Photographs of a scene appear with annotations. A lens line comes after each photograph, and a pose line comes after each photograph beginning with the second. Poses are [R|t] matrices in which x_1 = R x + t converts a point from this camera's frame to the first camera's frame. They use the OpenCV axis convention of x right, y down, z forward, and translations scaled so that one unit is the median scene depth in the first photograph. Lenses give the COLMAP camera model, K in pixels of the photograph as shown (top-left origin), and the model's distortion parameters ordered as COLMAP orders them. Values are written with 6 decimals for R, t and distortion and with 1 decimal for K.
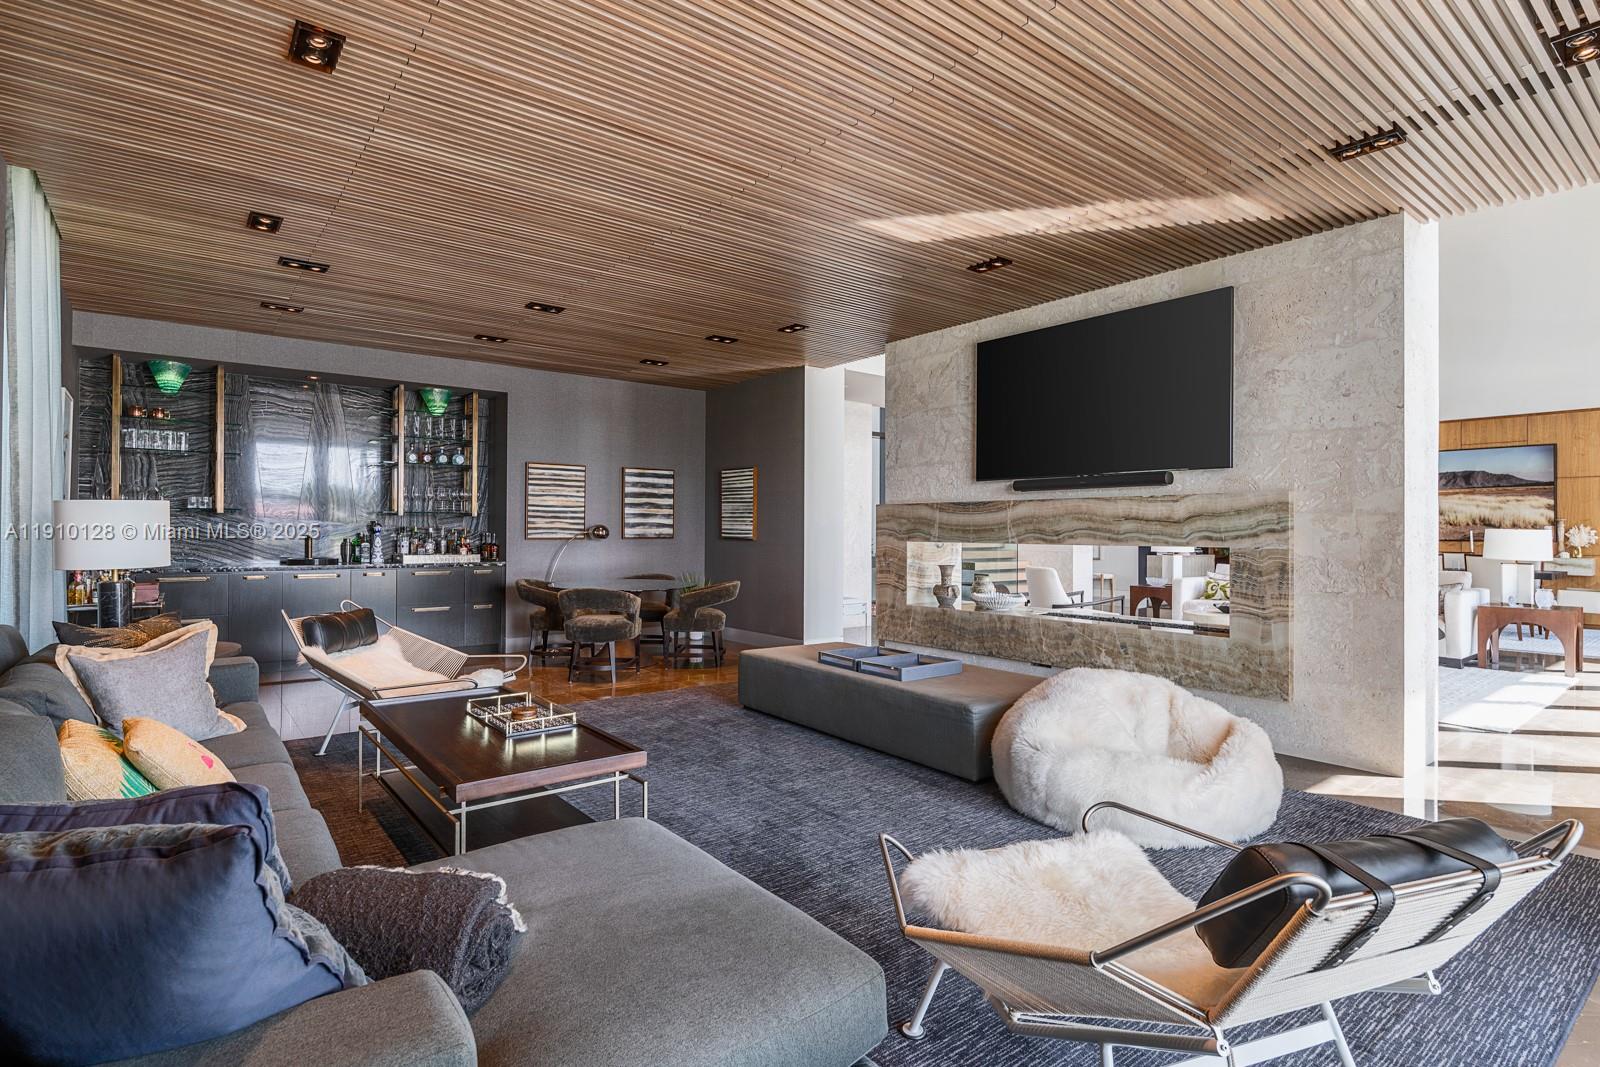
lens RADIAL K [[778.9, 0, 809.5], [0, 778.9, 530.8], [0, 0, 1]] dist [-0.000039, -0.000179]
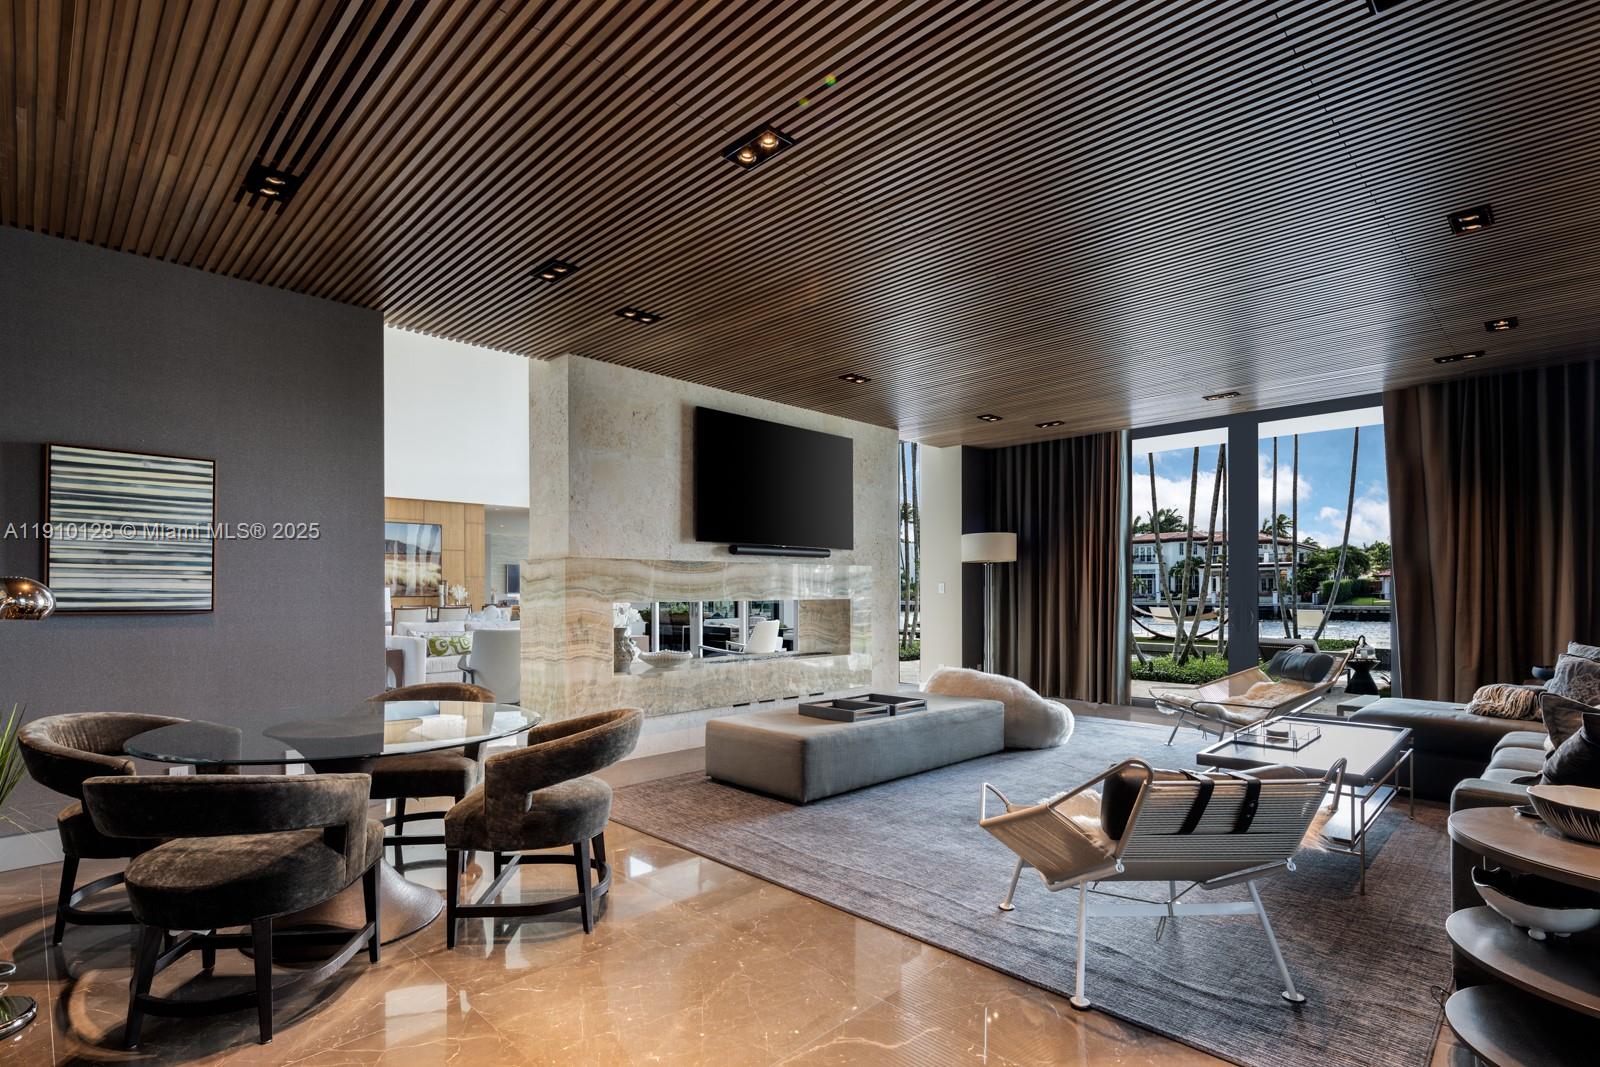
lens RADIAL K [[778.9, 0, 768.8], [0, 778.9, 593.4], [0, 0, 1]] dist [-0.000039, -0.000179]
pose [[-0.078919, -0.008957, 0.996841, -0.740597], [0.001493, 0.999957, 0.009103, -0.004079], [-0.996880, 0.002207, -0.078903, 0.898707]]
